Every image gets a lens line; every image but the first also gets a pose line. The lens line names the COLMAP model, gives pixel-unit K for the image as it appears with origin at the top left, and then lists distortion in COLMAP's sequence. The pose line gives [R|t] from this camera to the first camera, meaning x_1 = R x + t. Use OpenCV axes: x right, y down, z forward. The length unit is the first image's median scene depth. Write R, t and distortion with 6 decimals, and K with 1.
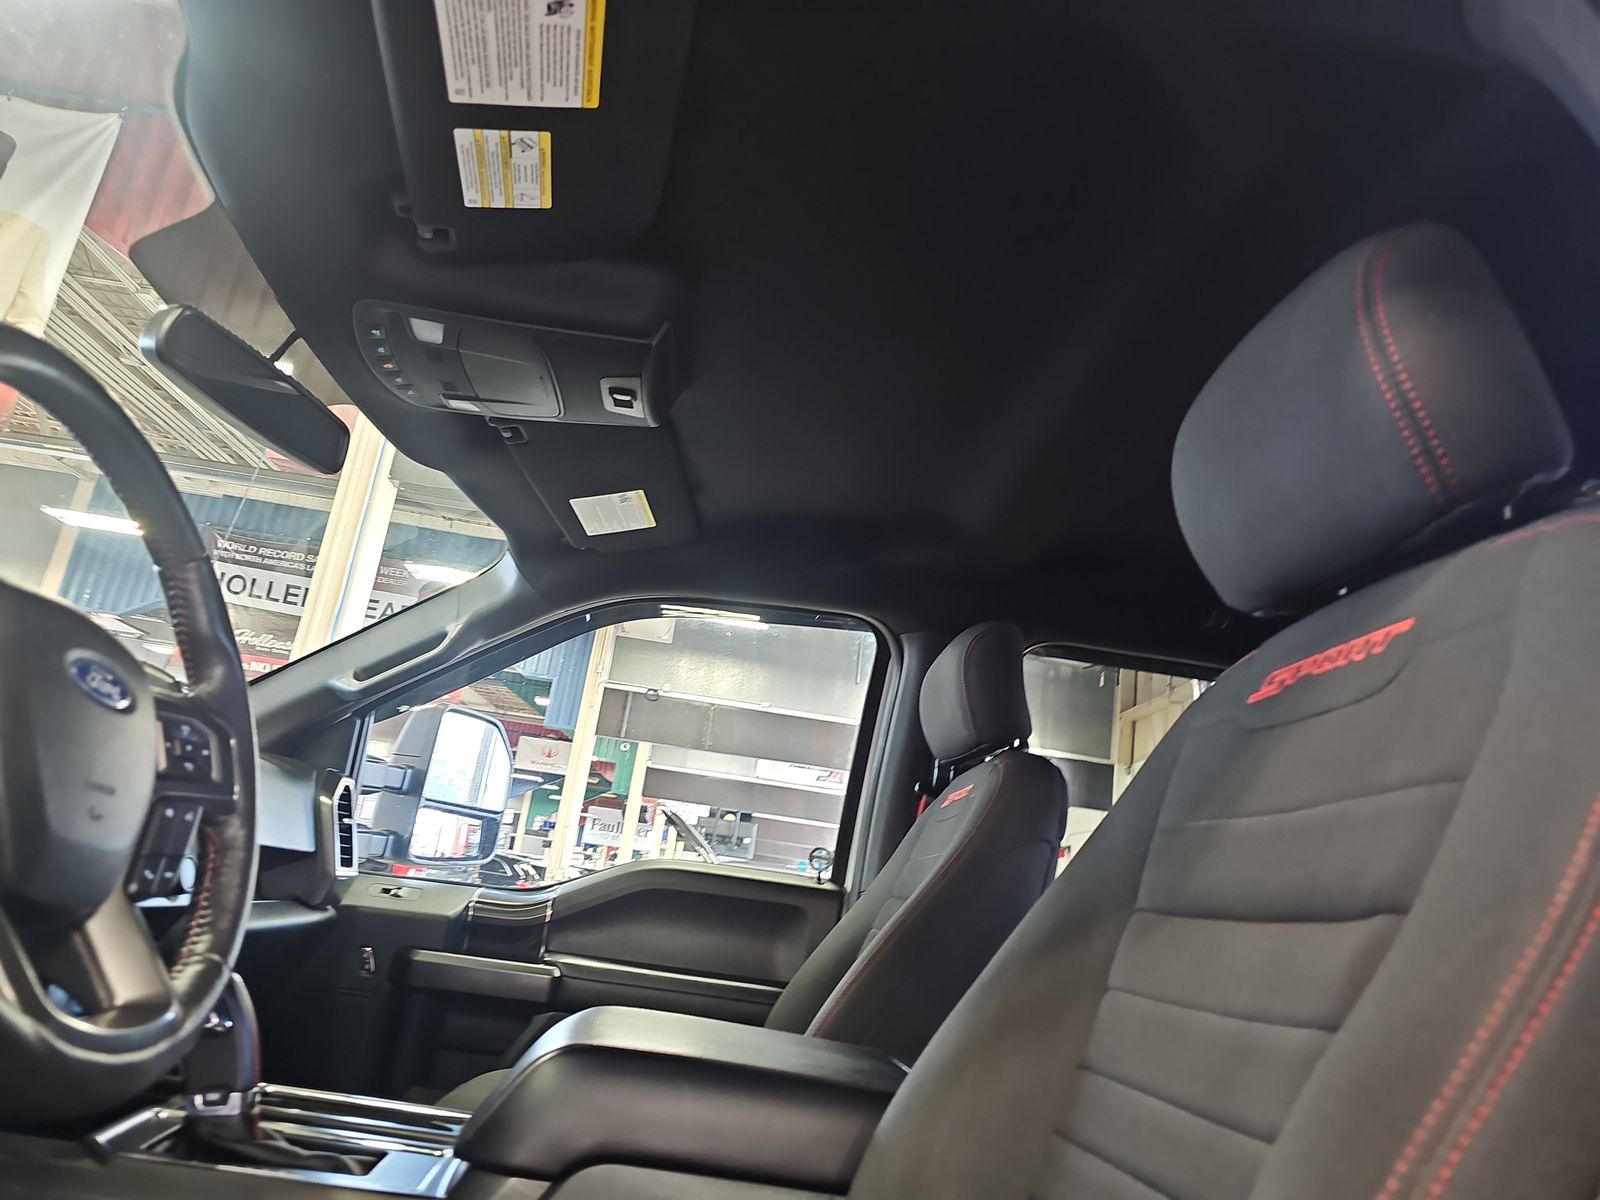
lens RADIAL K [[1062.4, 0, 793.5], [0, 1062.4, 590.8], [0, 0, 1]] dist [0.030547, -0.005294]
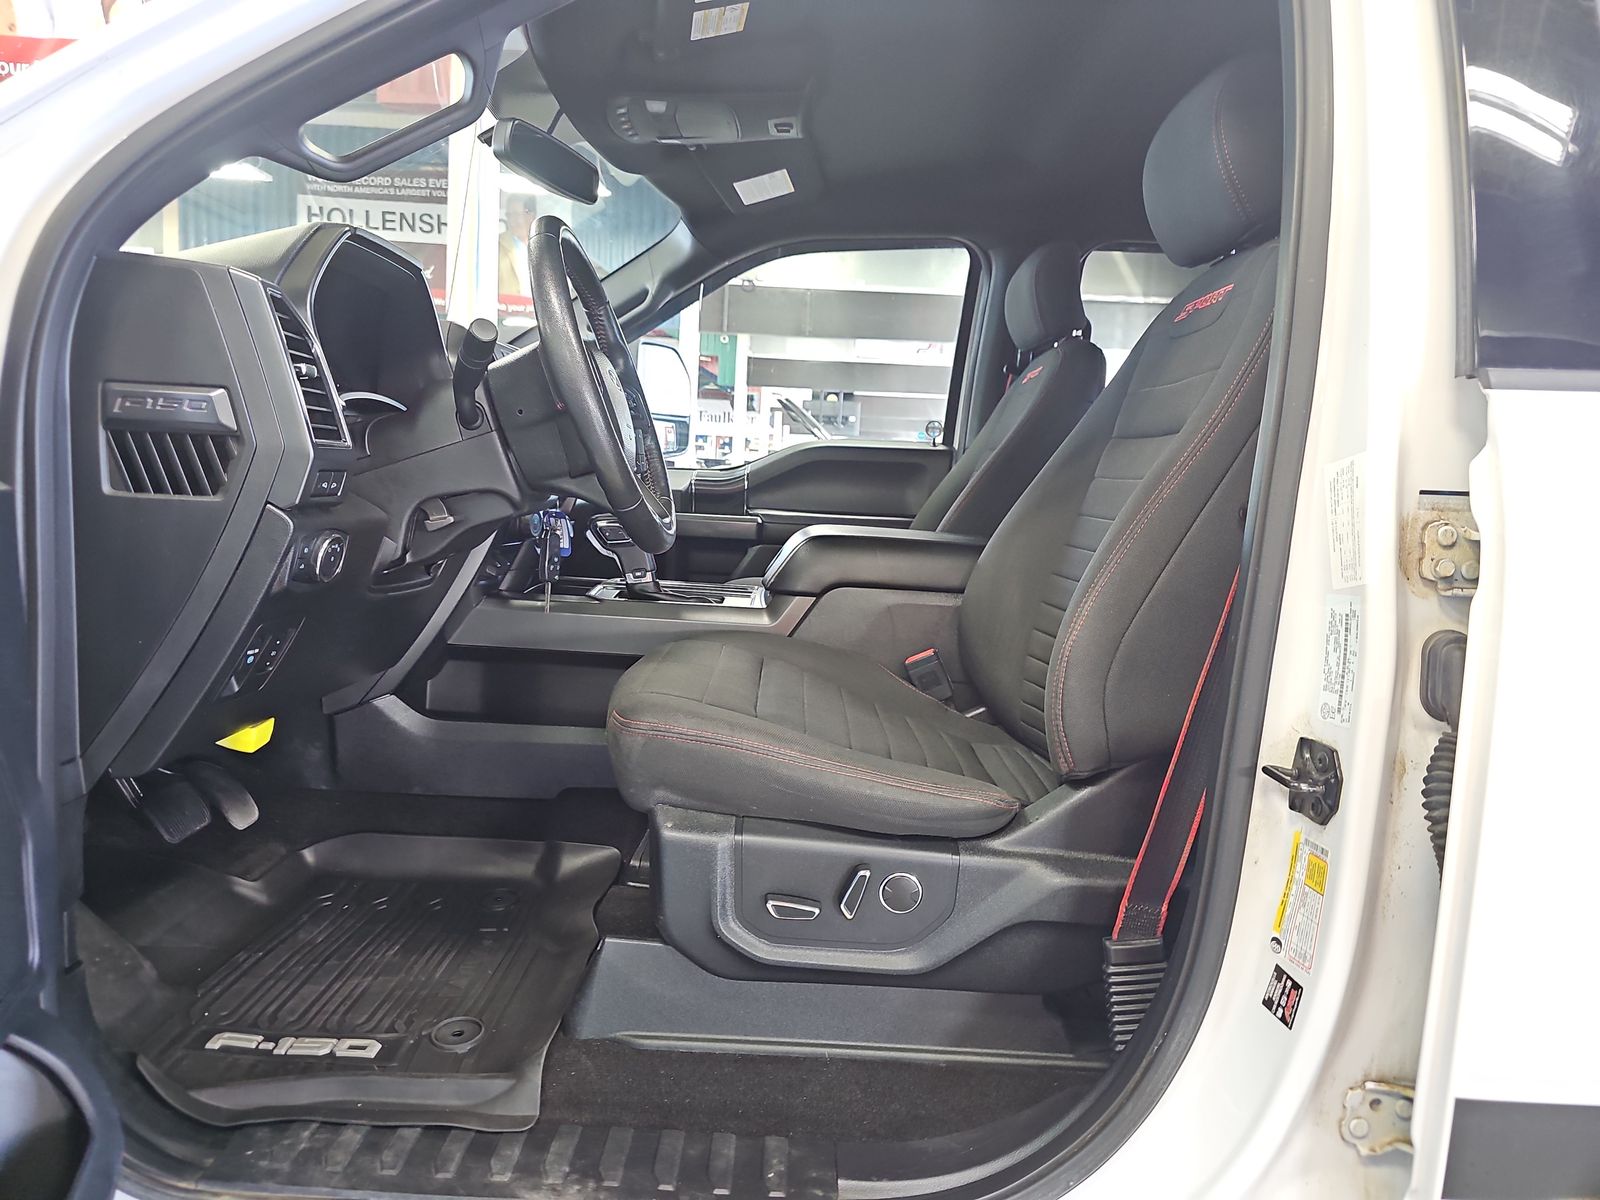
lens RADIAL K [[1062.4, 0, 790.9], [0, 1062.4, 603.2], [0, 0, 1]] dist [0.030547, -0.005294]
pose [[0.991145, -0.074352, -0.110012, -0.024247], [0.111481, 0.916044, 0.385273, -0.092451], [0.072130, -0.394125, 0.916222, -0.363282]]
